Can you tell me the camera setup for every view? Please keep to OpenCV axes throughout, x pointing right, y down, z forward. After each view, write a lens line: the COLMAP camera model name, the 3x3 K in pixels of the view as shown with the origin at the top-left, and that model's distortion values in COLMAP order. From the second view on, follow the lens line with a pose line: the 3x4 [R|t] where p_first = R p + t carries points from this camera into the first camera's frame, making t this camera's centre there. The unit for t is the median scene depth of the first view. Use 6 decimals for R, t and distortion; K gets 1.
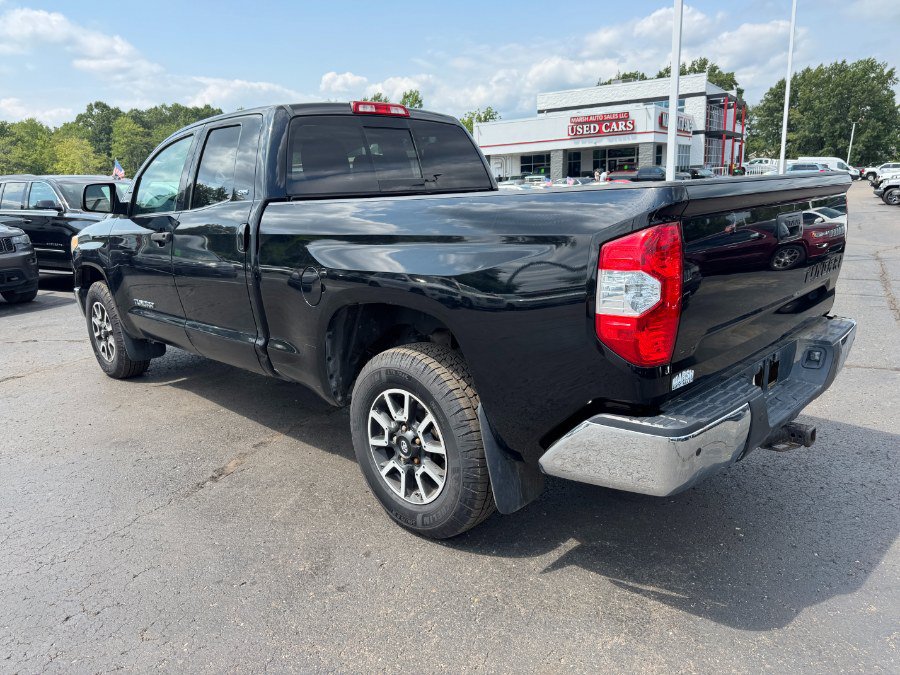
lens RADIAL K [[642.0, 0, 444.1], [0, 642.0, 340.7], [0, 0, 1]] dist [0.040914, -0.048950]
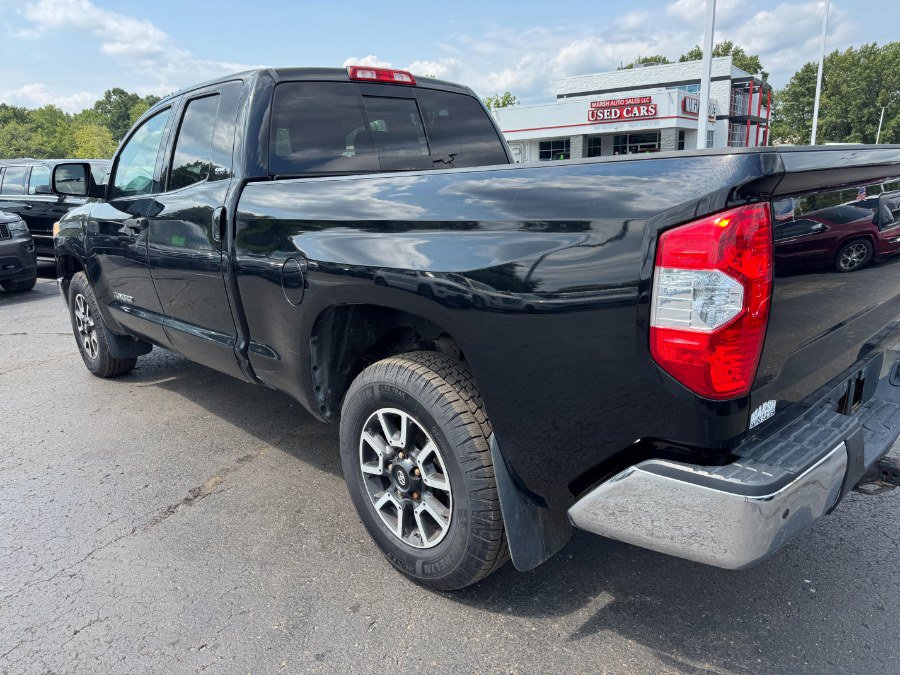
lens RADIAL K [[642.9, 0, 445.0], [0, 642.9, 342.3], [0, 0, 1]] dist [0.023407, -0.024693]
pose [[0.999690, 0.006531, -0.024040, 0.009172], [-0.006017, 0.999753, 0.021384, -0.019395], [0.024174, -0.021232, 0.999482, 0.126968]]
